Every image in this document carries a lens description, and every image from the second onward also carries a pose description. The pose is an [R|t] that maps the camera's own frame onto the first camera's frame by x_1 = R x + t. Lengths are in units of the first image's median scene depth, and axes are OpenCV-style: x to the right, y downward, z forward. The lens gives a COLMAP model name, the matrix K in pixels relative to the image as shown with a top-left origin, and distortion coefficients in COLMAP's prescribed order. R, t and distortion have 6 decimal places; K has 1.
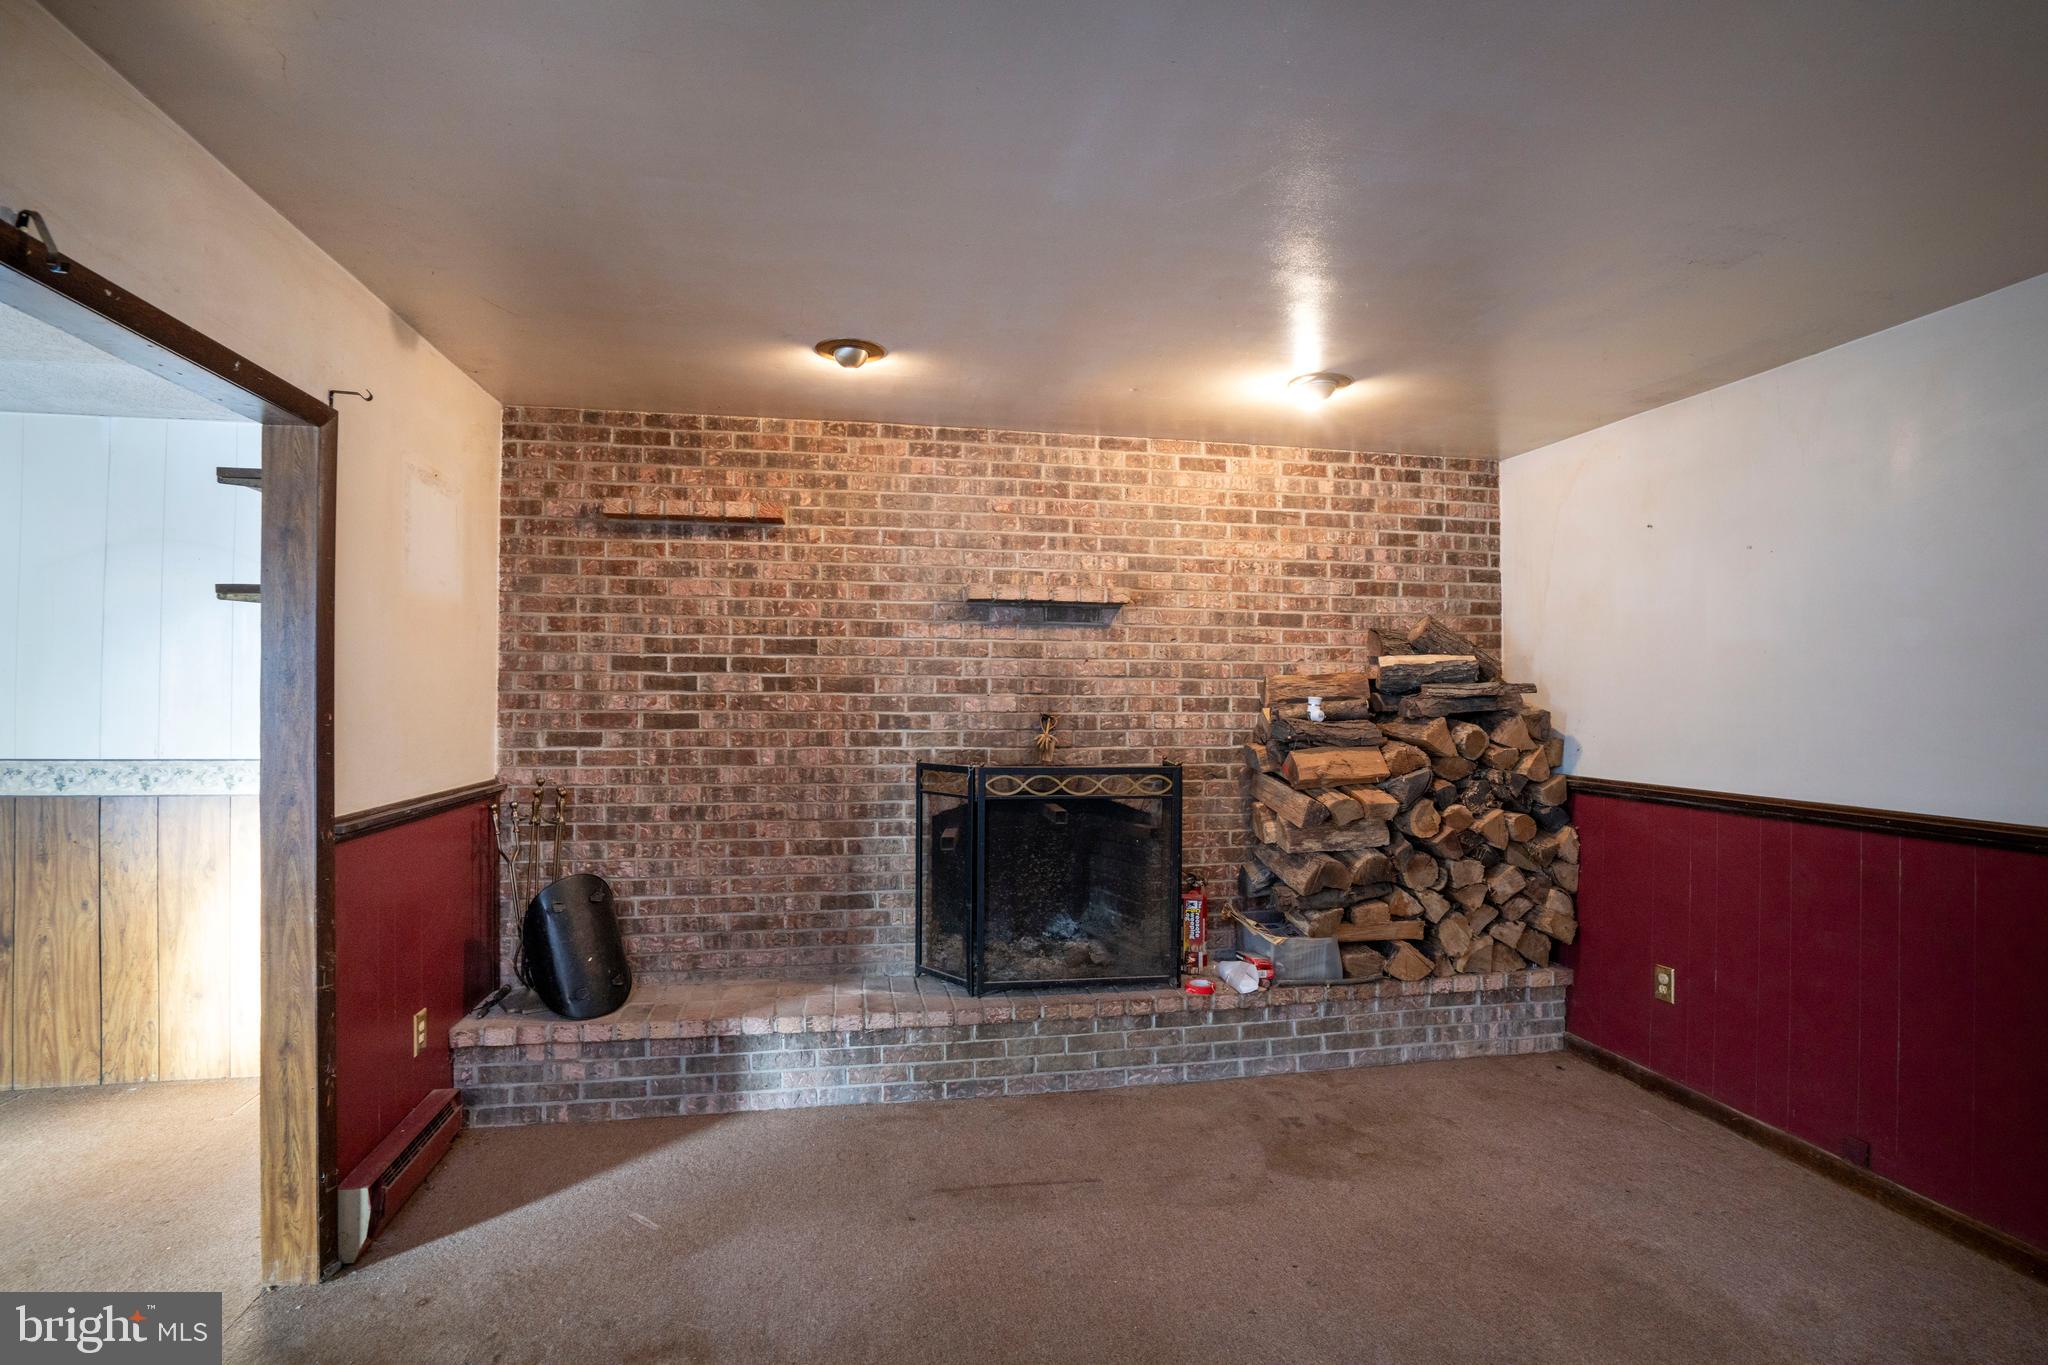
lens RADIAL K [[959.1, 0, 1017.2], [0, 959.1, 691.4], [0, 0, 1]] dist [-0.067086, 0.031684]
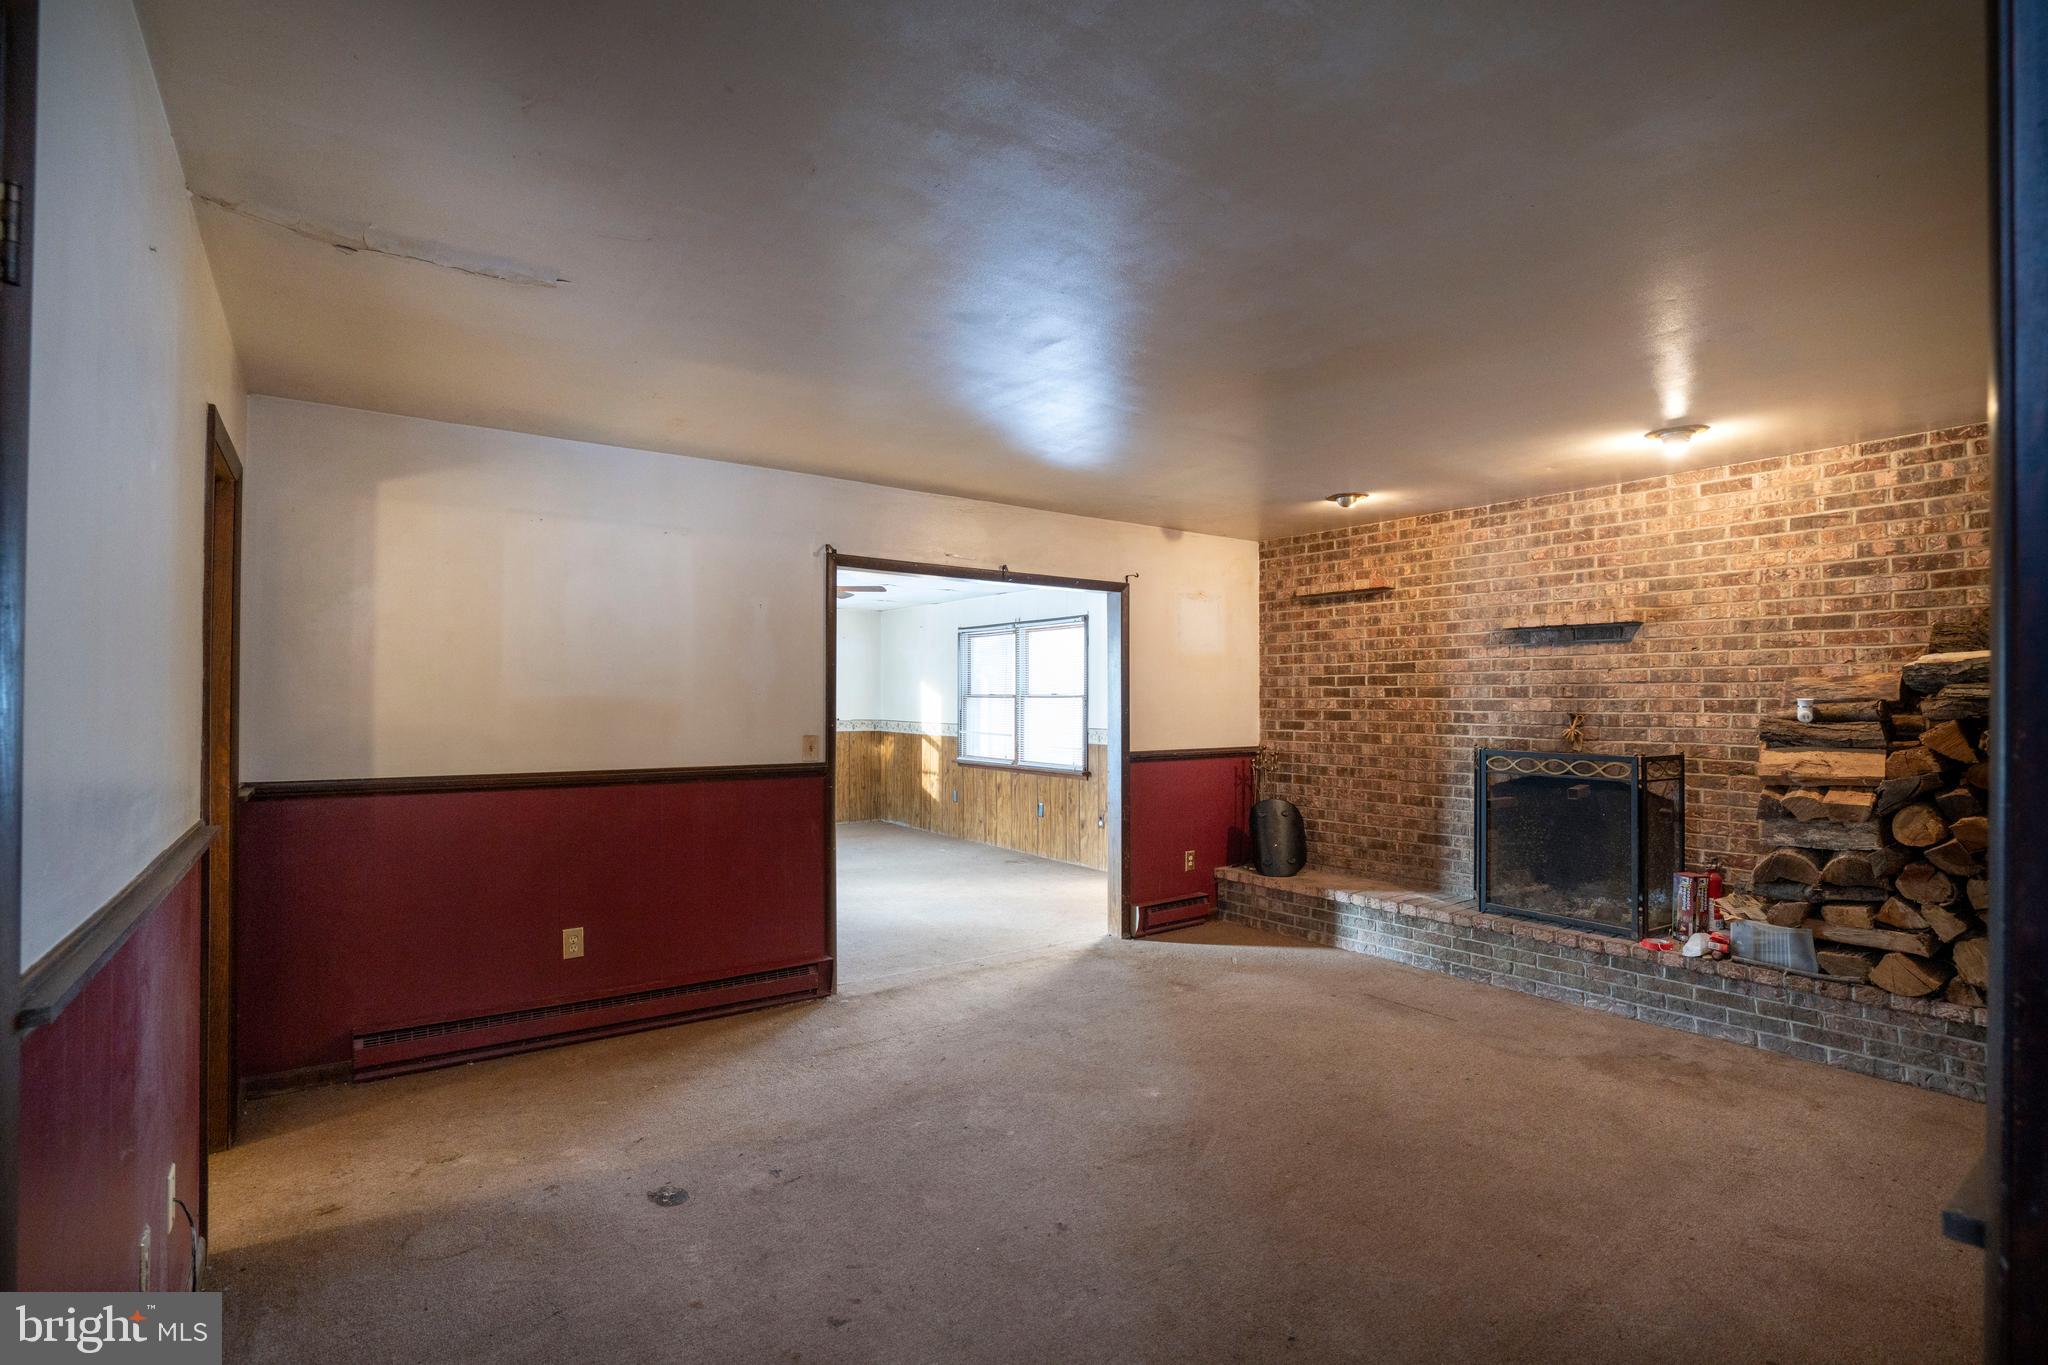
lens RADIAL K [[959.1, 0, 1017.2], [0, 959.1, 691.4], [0, 0, 1]] dist [-0.067086, 0.031684]
pose [[0.427988, -0.012532, -0.903697, 0.875903], [0.007329, 0.999919, -0.010395, 0.002209], [0.903755, -0.002175, 0.428046, -0.208324]]
